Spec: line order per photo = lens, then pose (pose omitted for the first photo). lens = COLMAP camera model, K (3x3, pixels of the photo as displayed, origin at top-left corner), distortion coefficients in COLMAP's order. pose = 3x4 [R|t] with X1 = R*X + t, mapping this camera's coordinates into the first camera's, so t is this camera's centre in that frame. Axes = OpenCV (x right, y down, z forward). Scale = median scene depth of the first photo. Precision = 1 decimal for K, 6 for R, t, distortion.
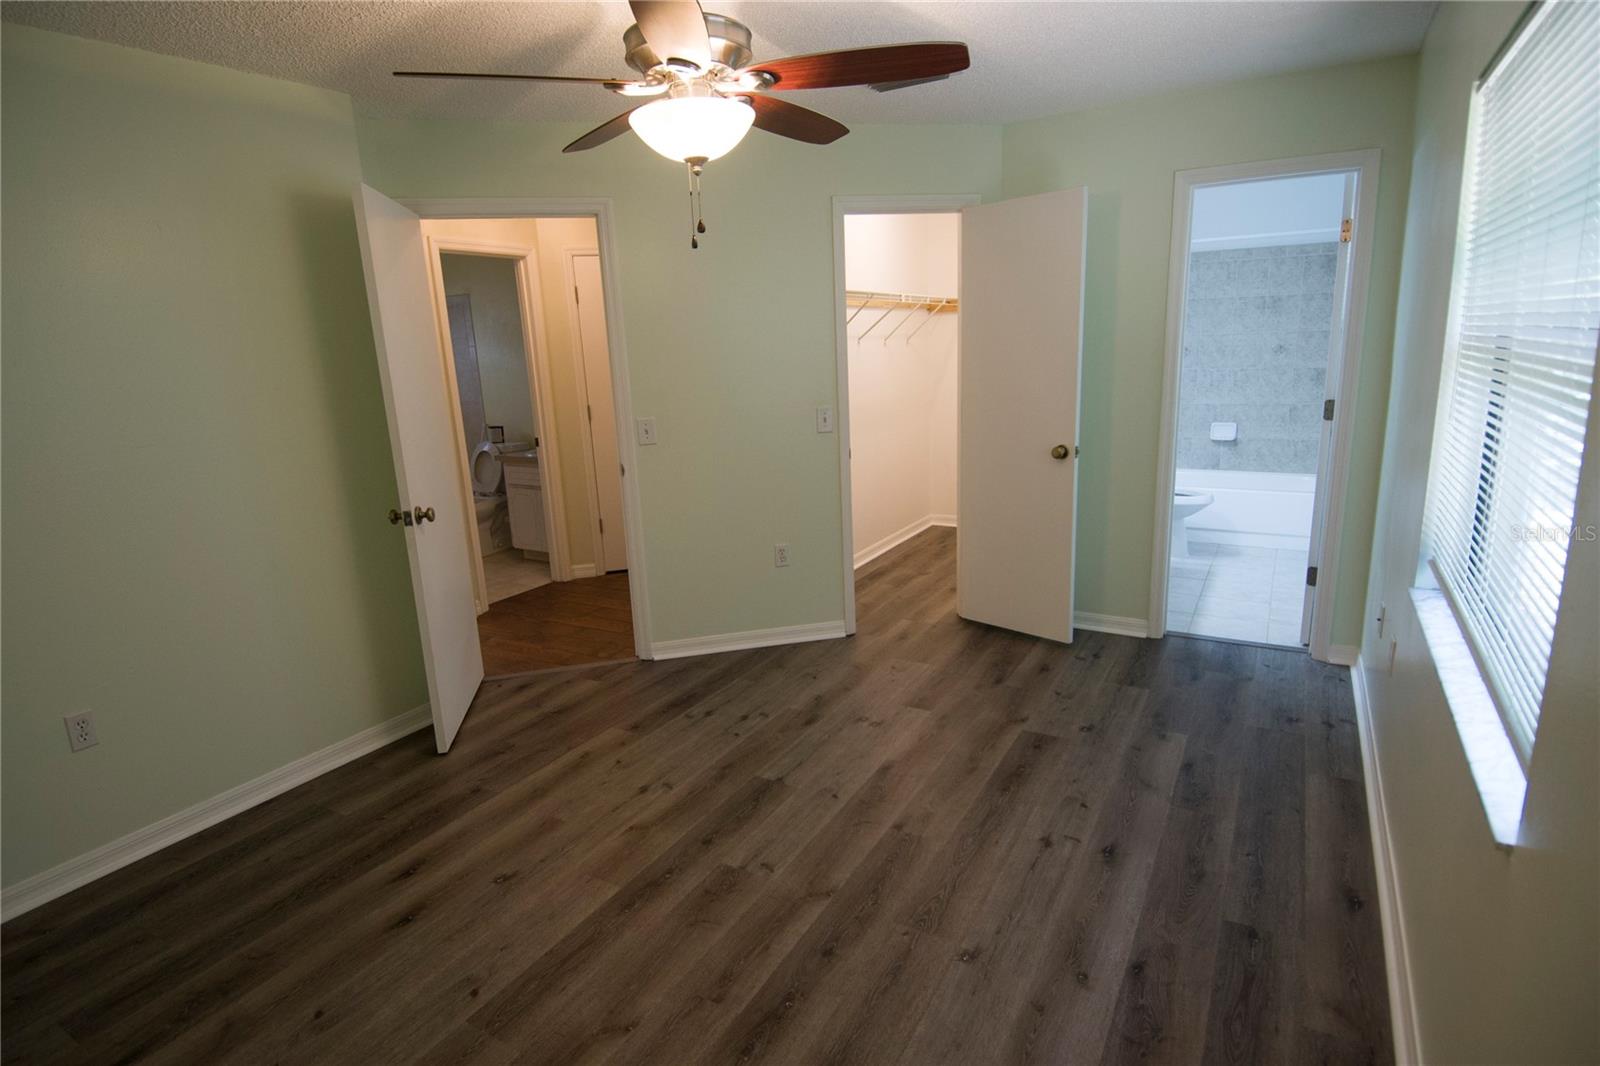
lens RADIAL K [[825.7, 0, 792.7], [0, 825.7, 527.1], [0, 0, 1]] dist [-0.002084, -0.002184]
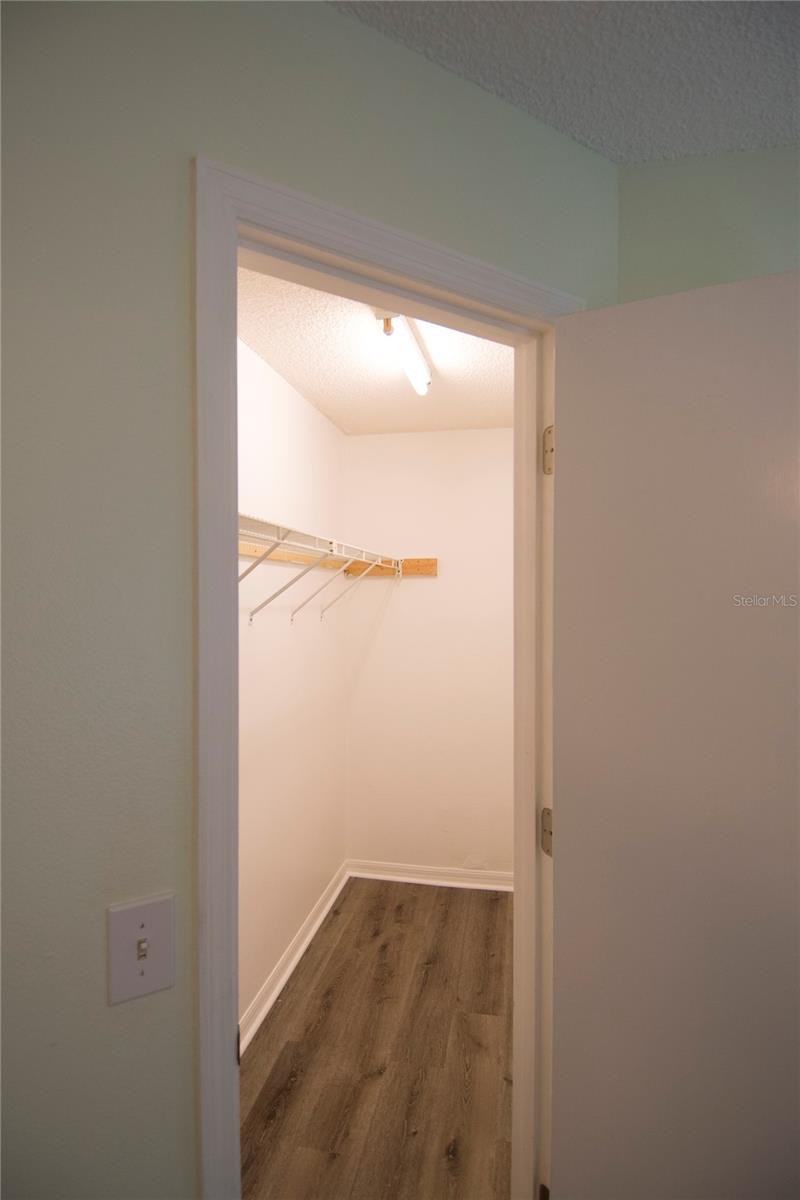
lens RADIAL K [[619.3, 0, 395.2], [0, 619.3, 597.1], [0, 0, 1]] dist [-0.002084, -0.002184]
pose [[0.949548, 0.054018, 0.308935, 0.035808], [0.016990, 0.974749, -0.222657, -0.131228], [-0.313162, 0.216672, 0.924653, 0.533601]]
